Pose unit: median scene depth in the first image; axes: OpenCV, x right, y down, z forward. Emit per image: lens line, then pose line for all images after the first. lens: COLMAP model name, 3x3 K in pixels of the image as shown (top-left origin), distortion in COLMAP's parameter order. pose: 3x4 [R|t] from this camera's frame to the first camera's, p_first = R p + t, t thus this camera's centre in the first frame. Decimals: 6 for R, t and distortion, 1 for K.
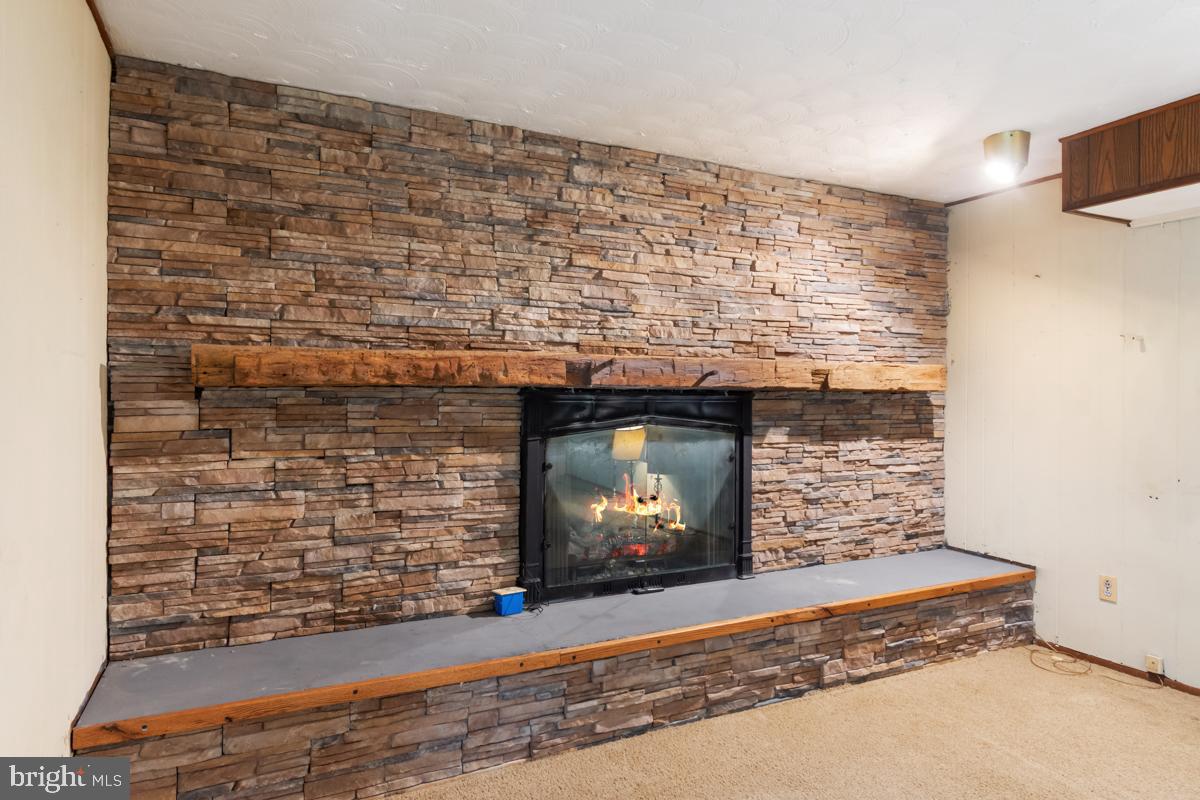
lens RADIAL K [[705.4, 0, 602.1], [0, 705.4, 392.8], [0, 0, 1]] dist [0.000524, 0.000300]
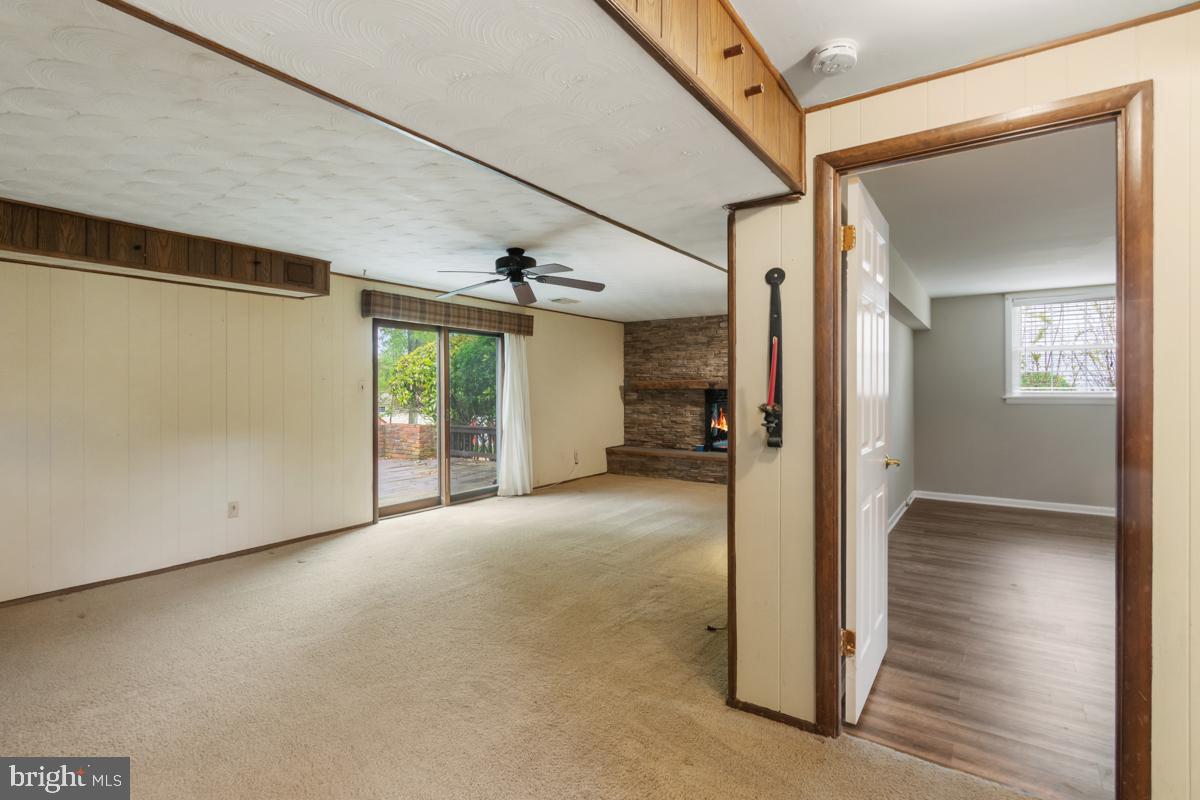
lens RADIAL K [[575.4, 0, 604.0], [0, 575.4, 394.4], [0, 0, 1]] dist [-0.004913, -0.002028]
pose [[0.486844, 0.003764, -0.873481, 2.433372], [0.005345, 0.999959, 0.007288, -0.006493], [0.873473, -0.008217, 0.486804, -0.957811]]
